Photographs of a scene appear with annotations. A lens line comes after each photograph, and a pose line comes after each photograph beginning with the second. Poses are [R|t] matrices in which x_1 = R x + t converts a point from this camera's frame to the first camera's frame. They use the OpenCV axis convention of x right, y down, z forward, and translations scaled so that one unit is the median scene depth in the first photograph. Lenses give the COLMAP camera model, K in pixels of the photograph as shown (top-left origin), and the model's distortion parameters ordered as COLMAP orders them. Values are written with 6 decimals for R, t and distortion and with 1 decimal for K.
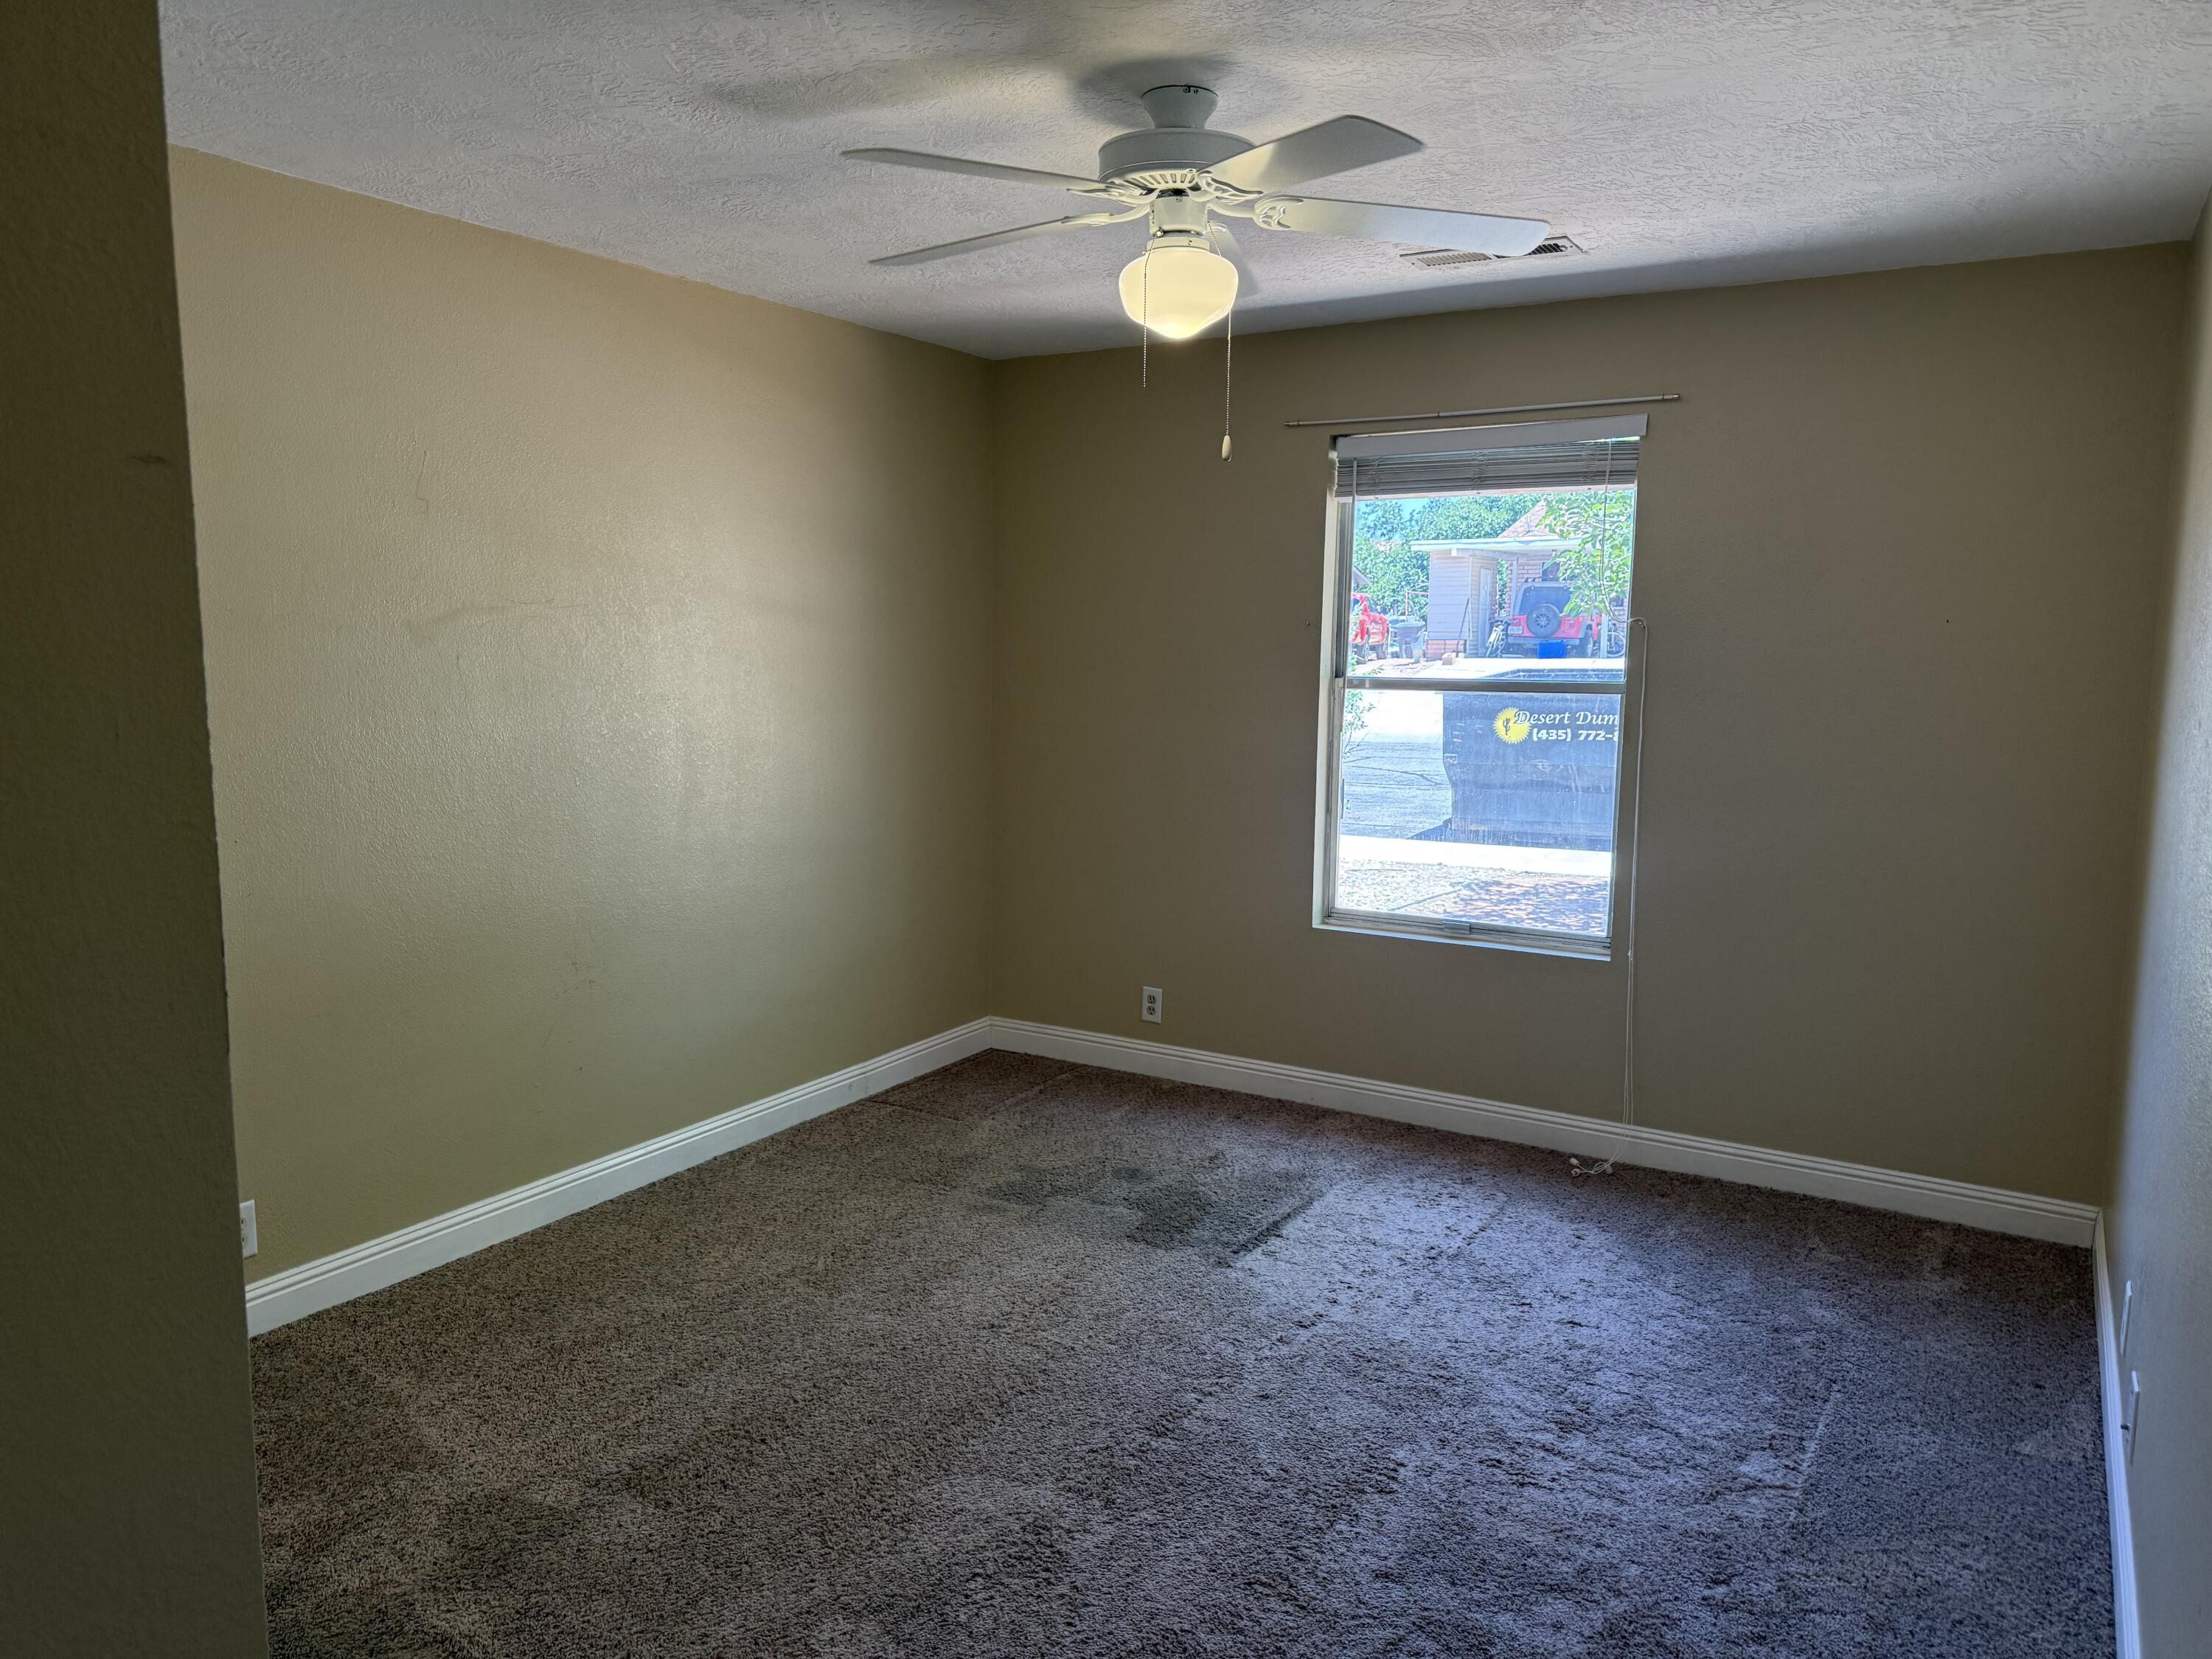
lens RADIAL K [[1546.9, 0, 1100.0], [0, 1546.9, 839.9], [0, 0, 1]] dist [0.109384, -0.152384]
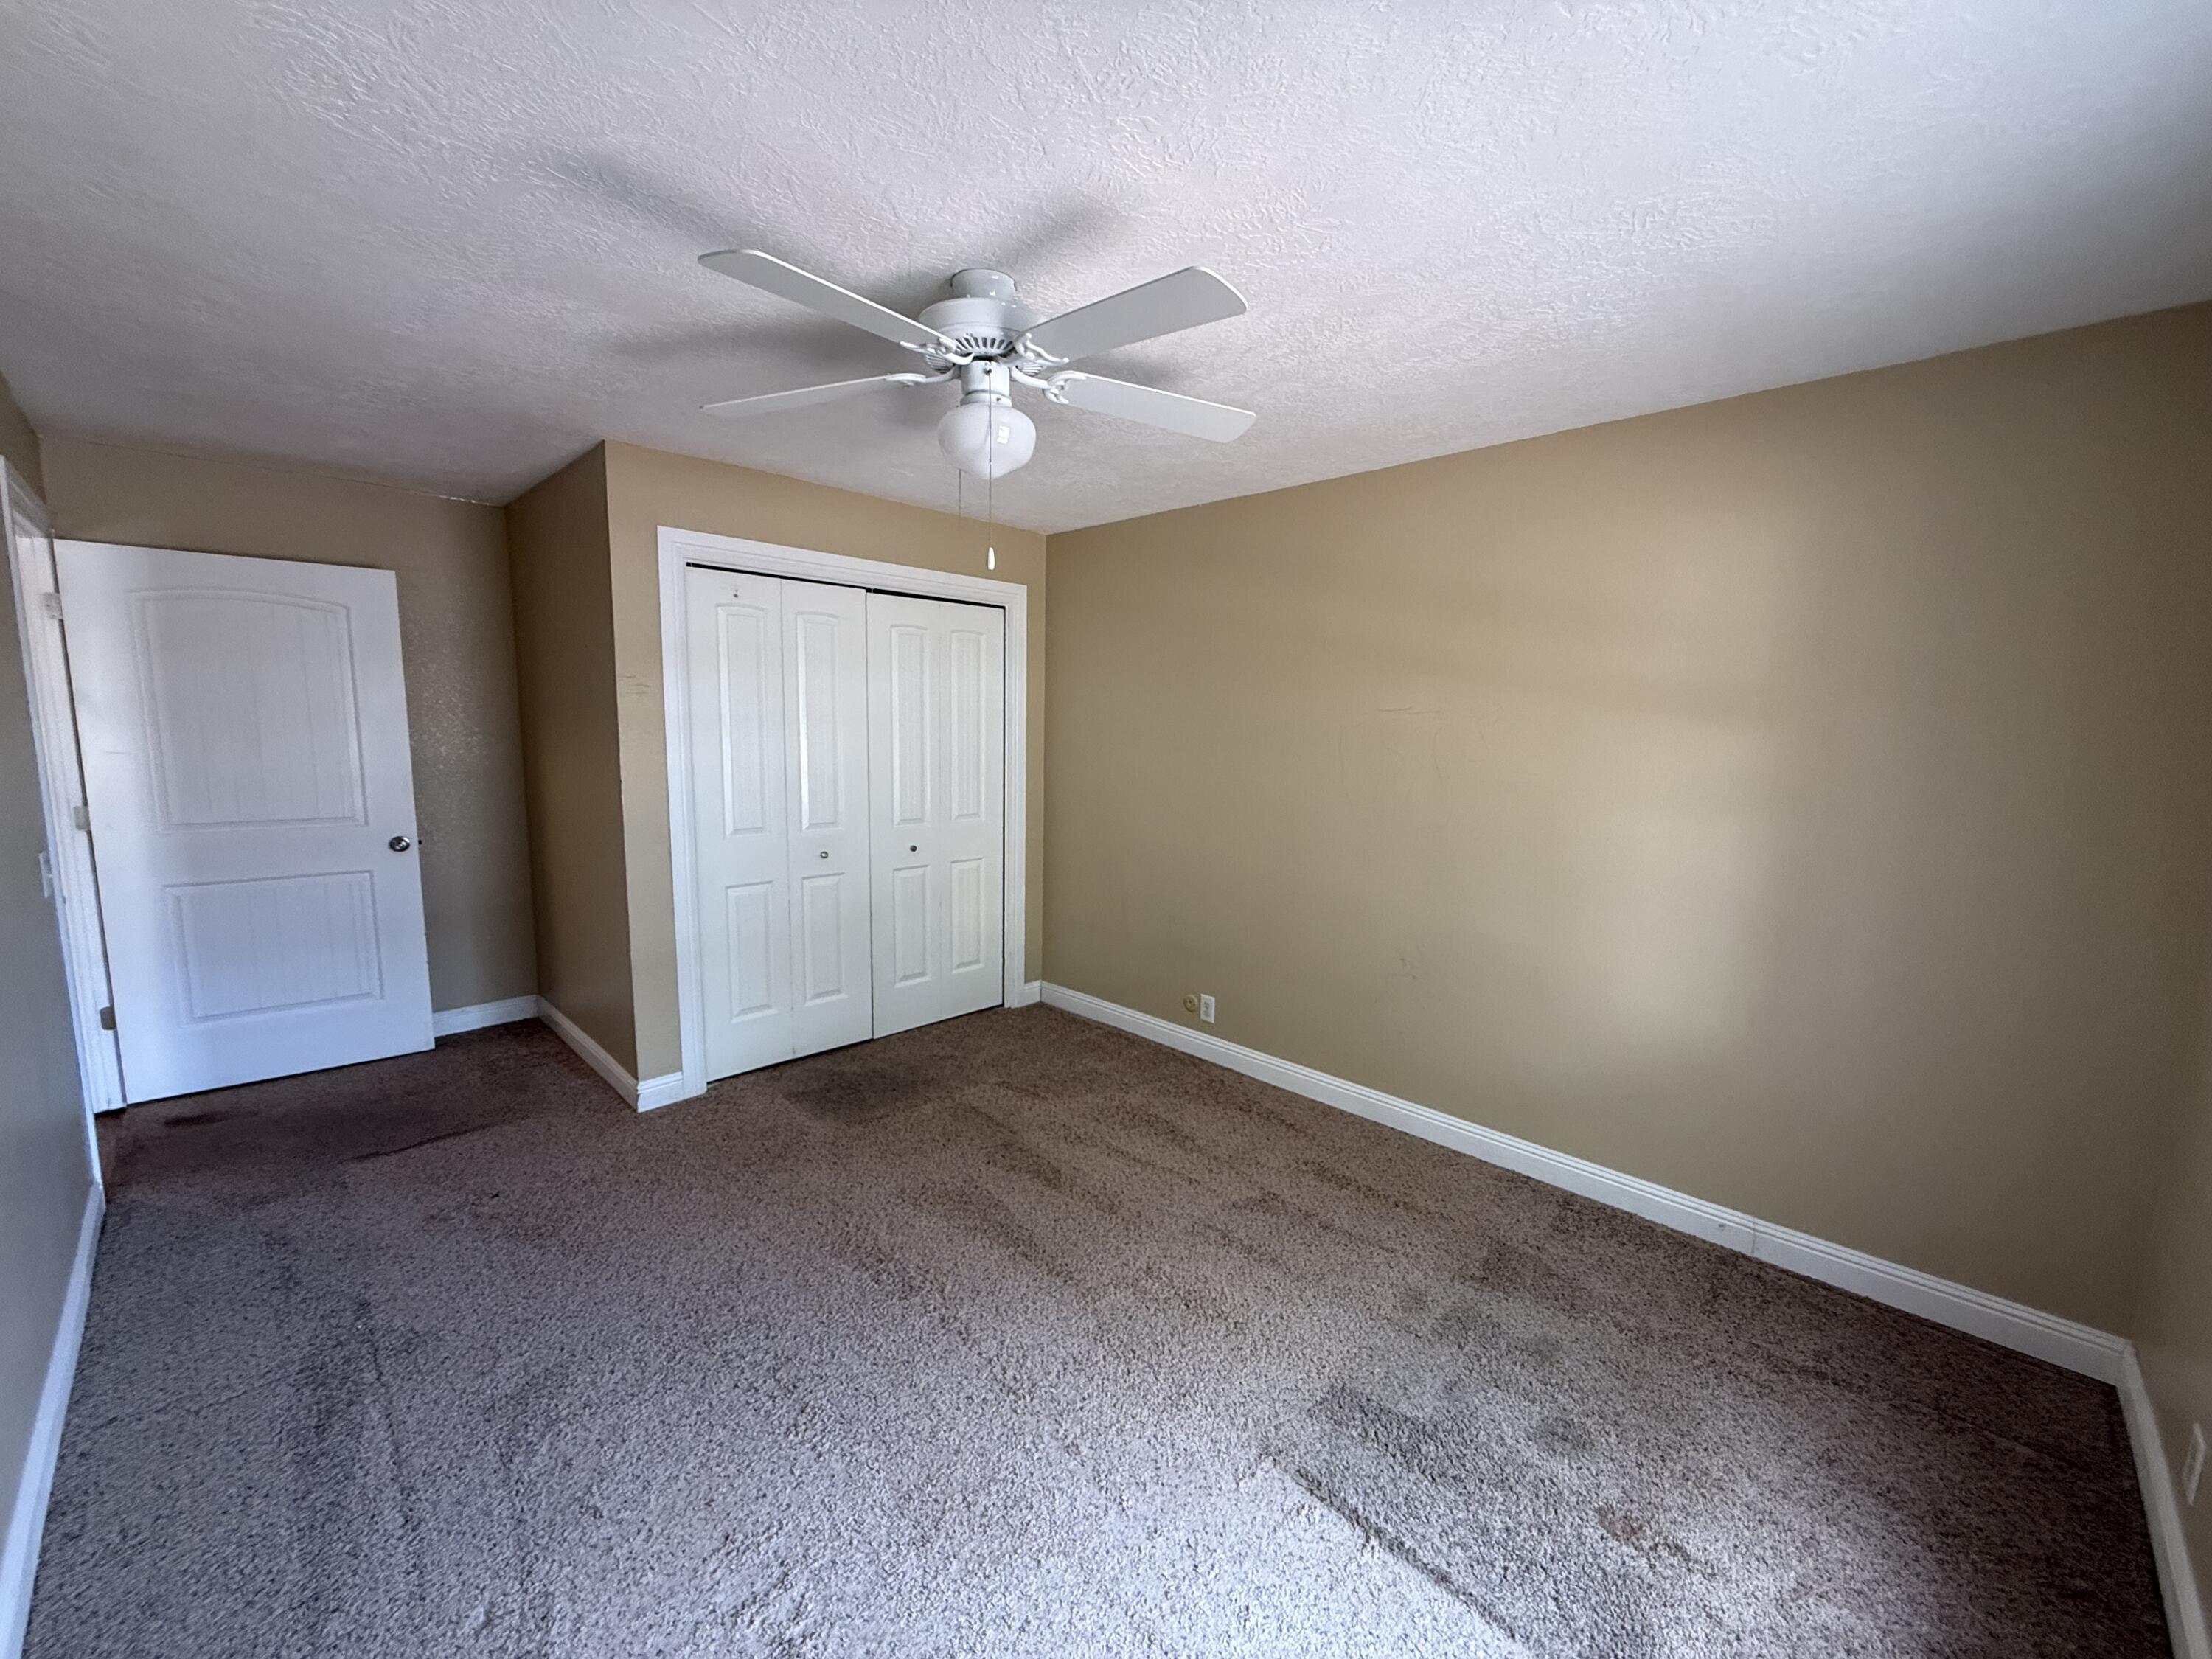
lens RADIAL K [[880.7, 0, 1103.6], [0, 880.7, 835.2], [0, 0, 1]] dist [0.001070, 0.000014]
pose [[-0.238267, 0.116807, -0.964150, 0.508657], [-0.153650, 0.975705, 0.156177, -0.117837], [0.958969, 0.185353, -0.214531, 0.914843]]
